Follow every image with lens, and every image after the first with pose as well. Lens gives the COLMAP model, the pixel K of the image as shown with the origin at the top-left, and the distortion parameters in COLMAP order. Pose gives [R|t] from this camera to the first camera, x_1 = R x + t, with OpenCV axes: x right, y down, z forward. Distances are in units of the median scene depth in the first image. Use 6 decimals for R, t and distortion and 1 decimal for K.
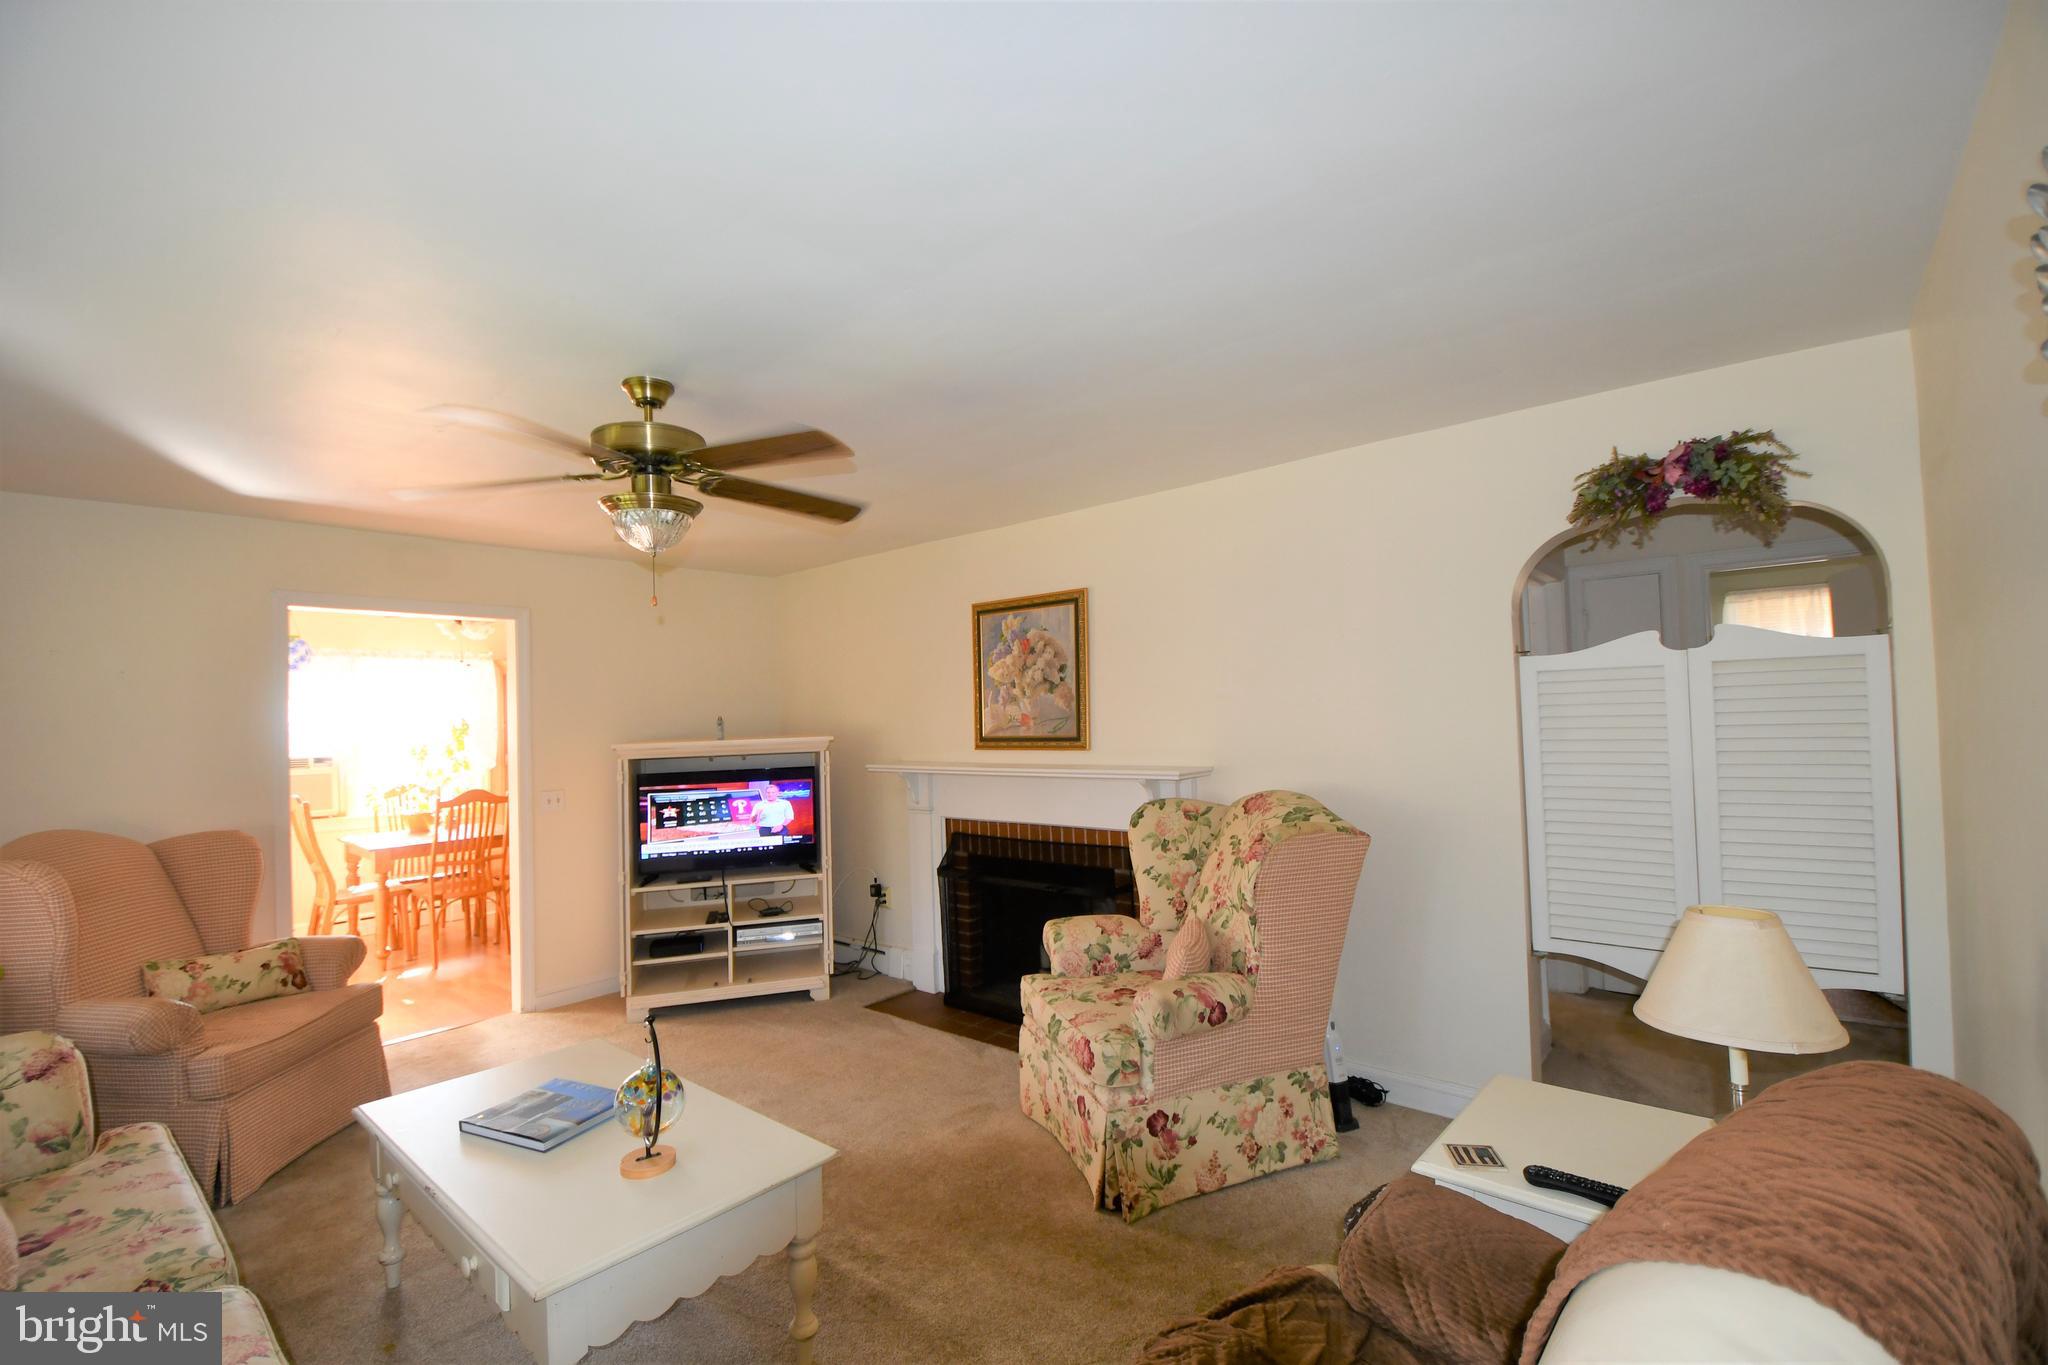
lens RADIAL K [[892.9, 0, 1019.3], [0, 892.9, 685.0], [0, 0, 1]] dist [0.006674, -0.015930]
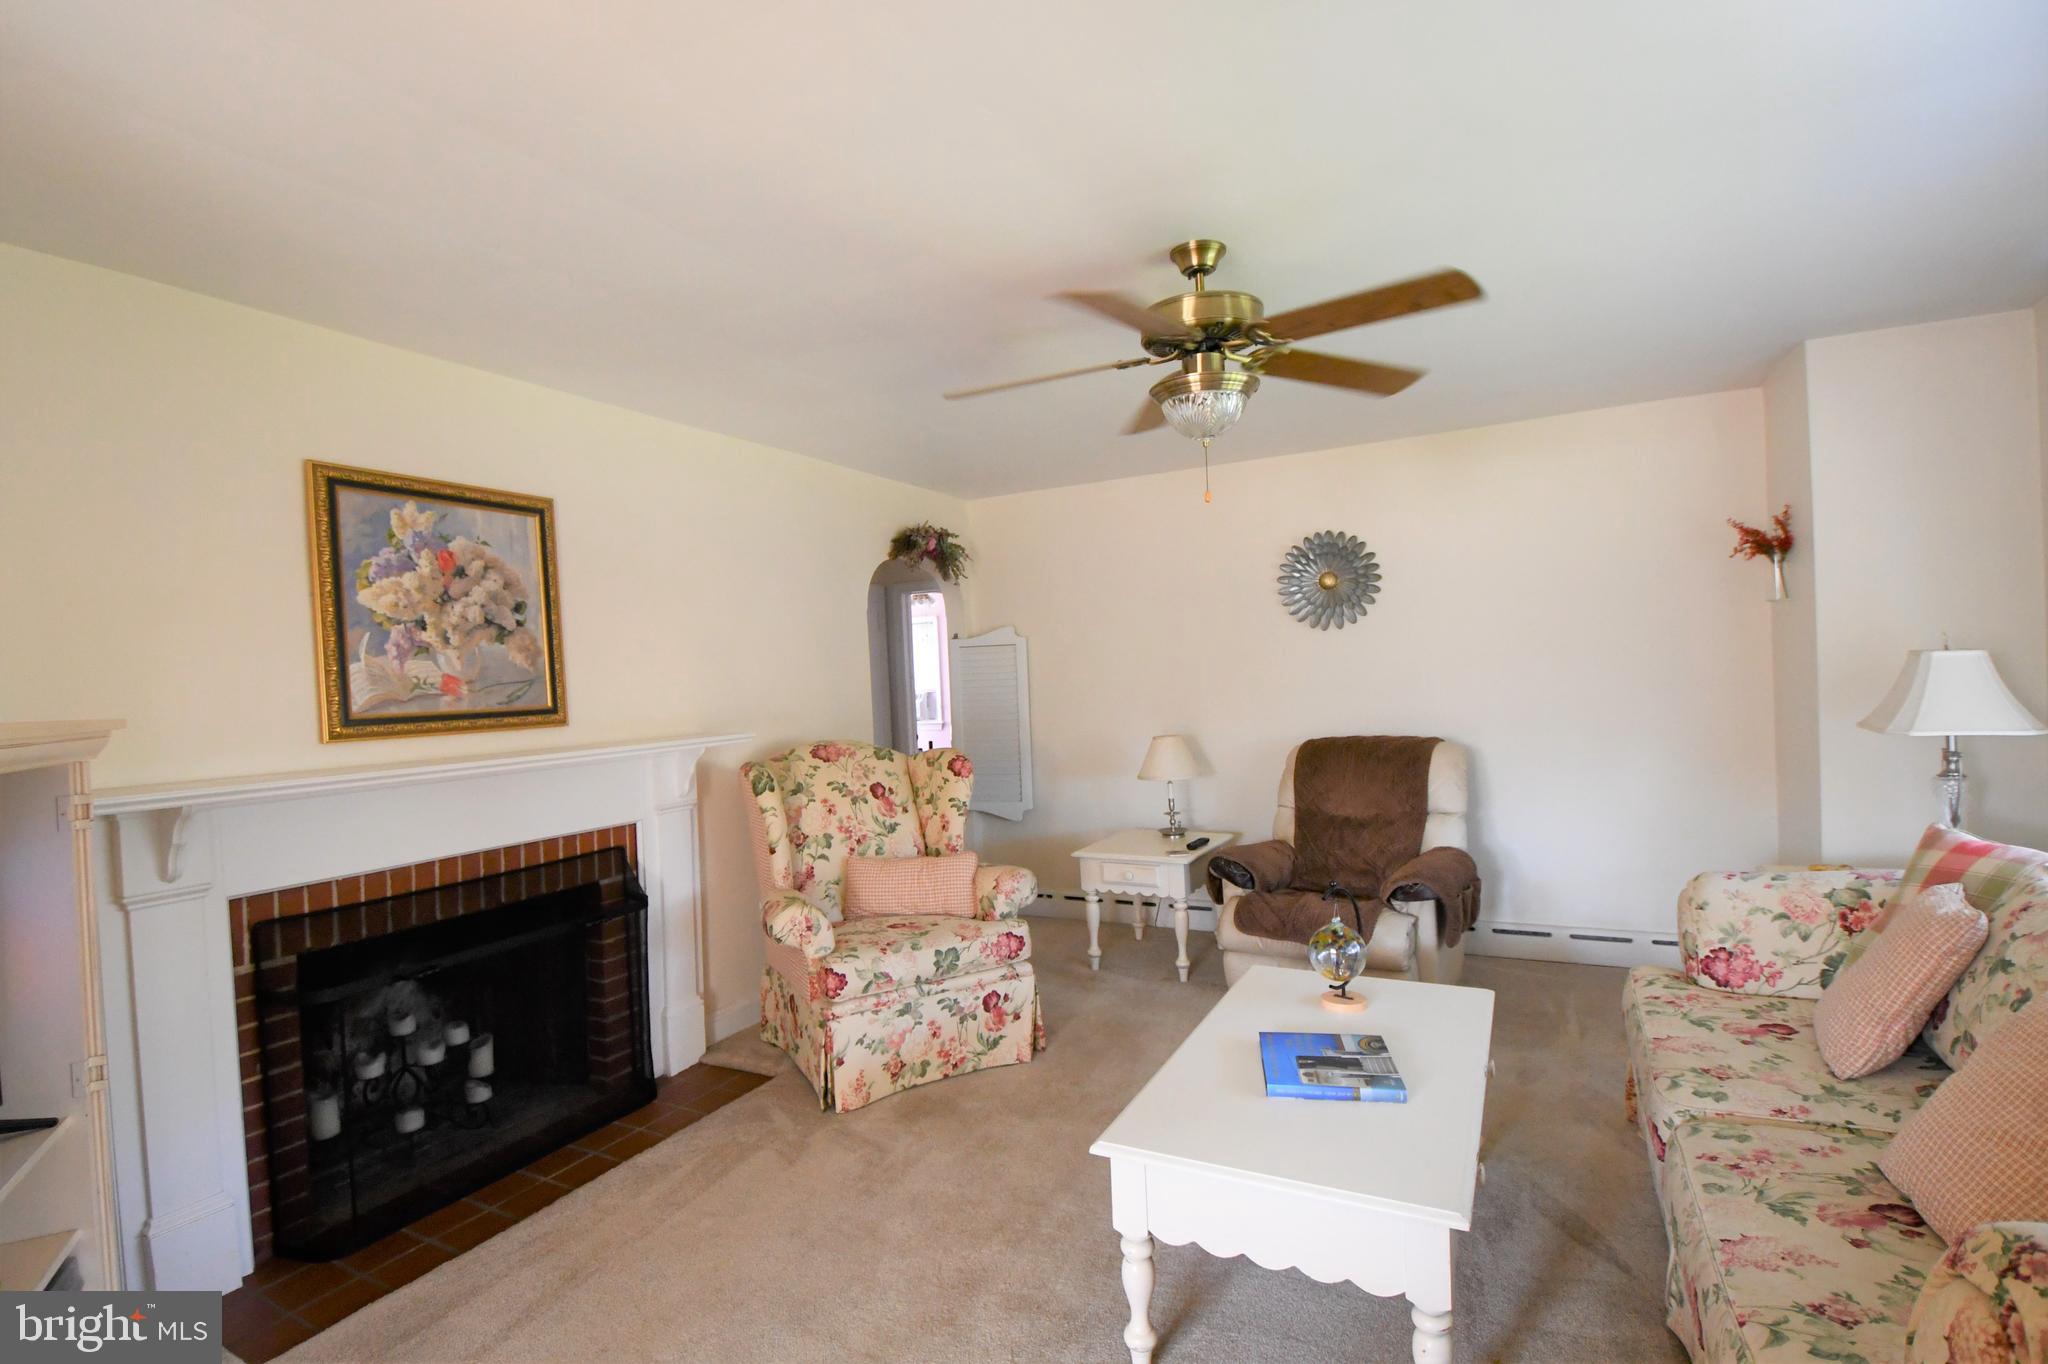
lens RADIAL K [[963.2, 0, 1015.8], [0, 963.2, 687.7], [0, 0, 1]] dist [-0.000439, -0.003824]
pose [[-0.224669, 0.030183, 0.973967, -0.711201], [0.019590, 0.999458, -0.026454, 0.065471], [-0.974238, 0.013137, -0.225139, 0.770748]]
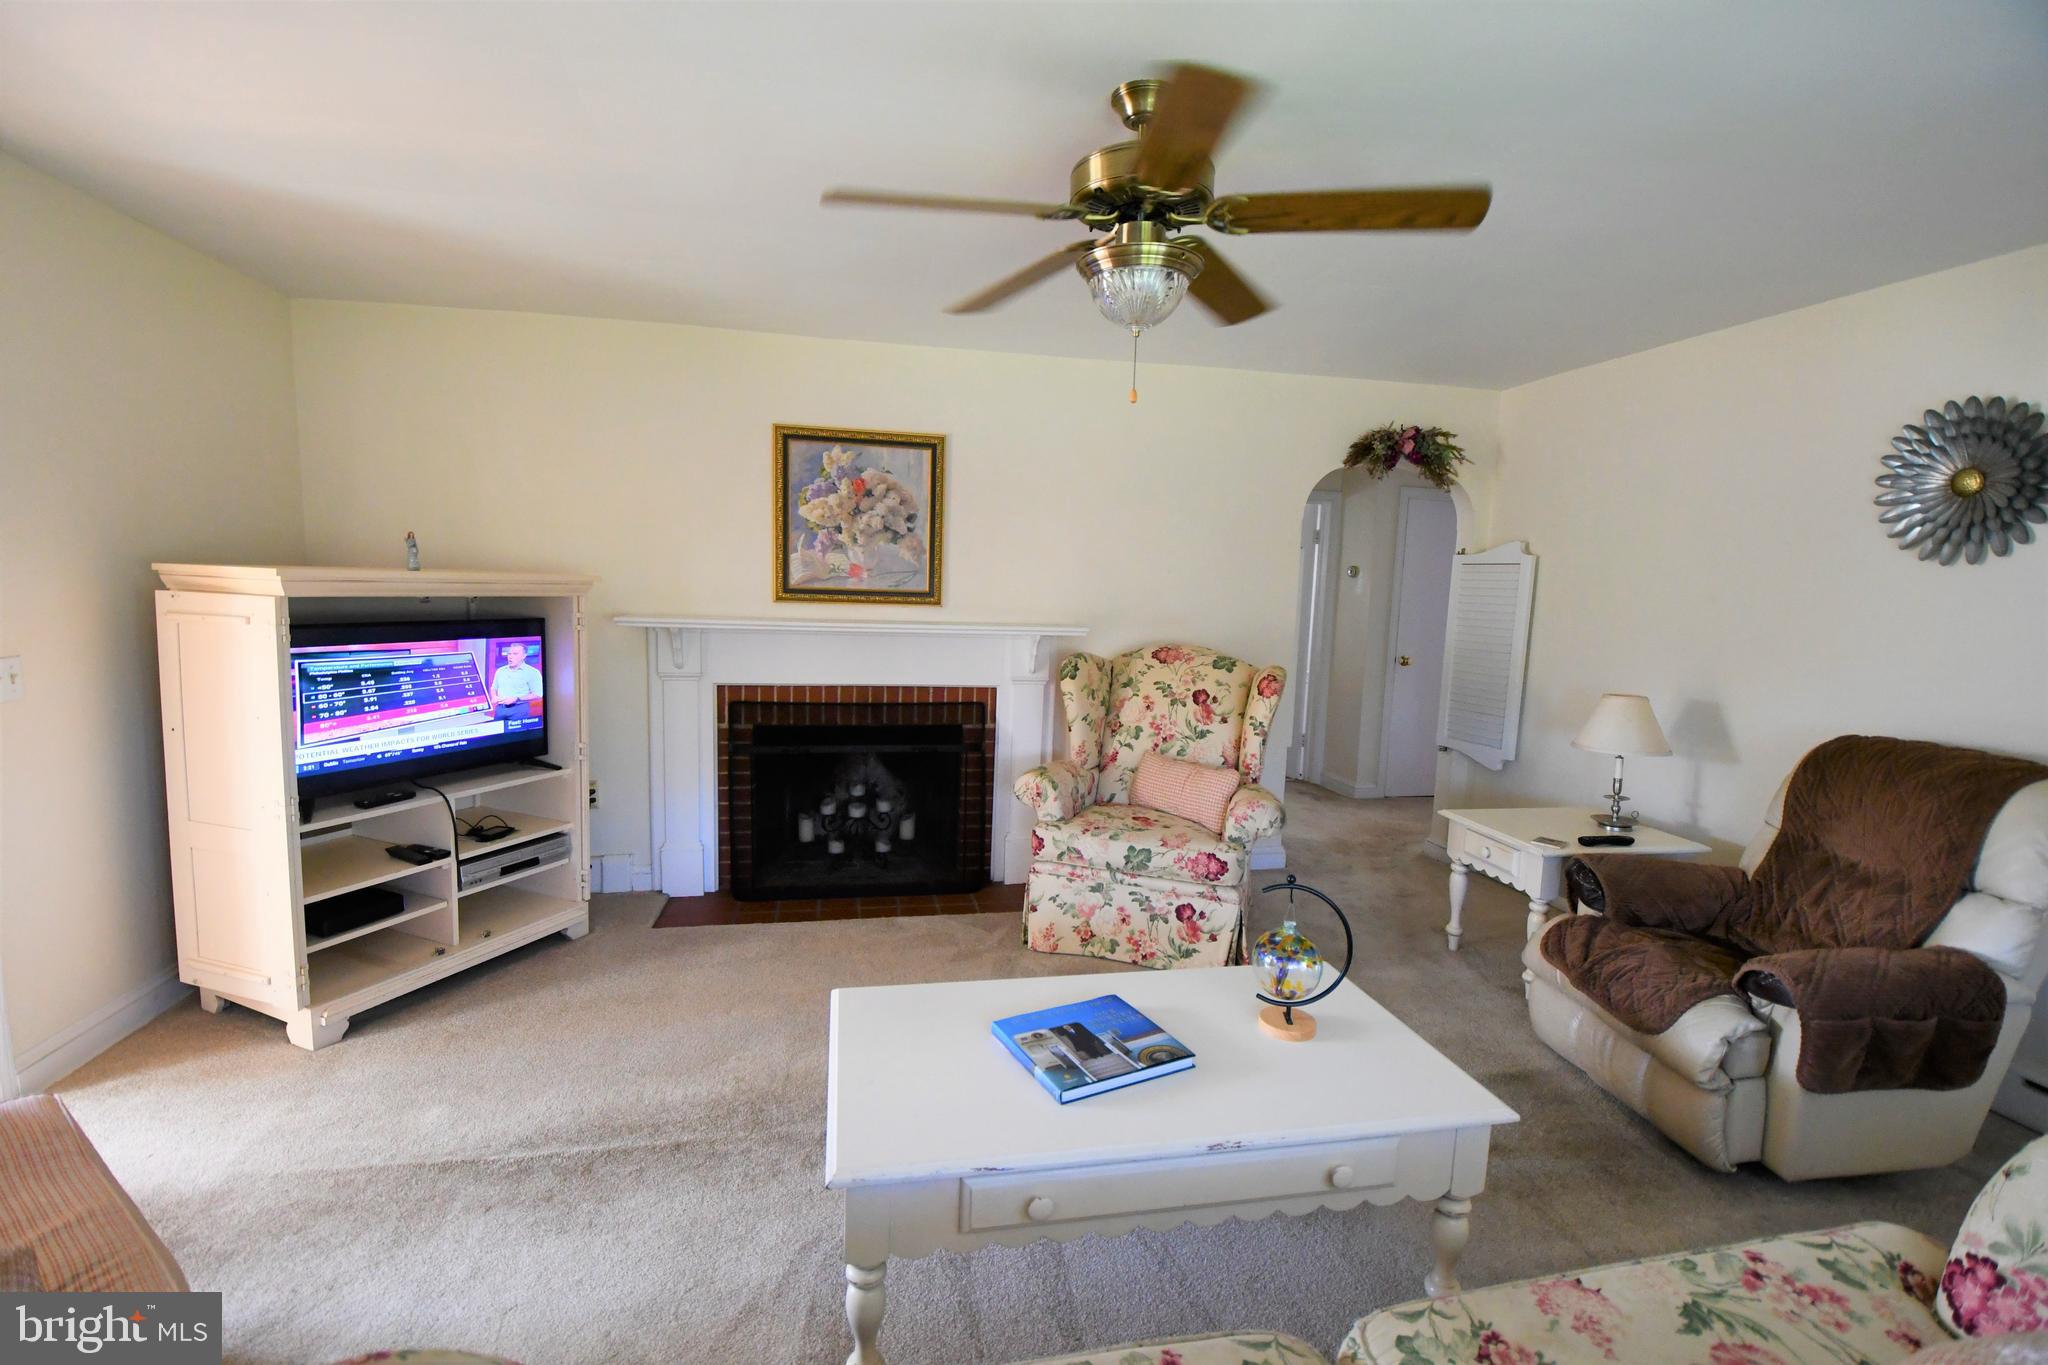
lens RADIAL K [[892.9, 0, 1019.4], [0, 892.9, 687.4], [0, 0, 1]] dist [0.006674, -0.015930]
pose [[0.613689, -0.040641, 0.788501, -0.600607], [-0.075916, 0.991010, 0.110163, 0.043467], [-0.785889, -0.127465, 0.605087, 0.313356]]
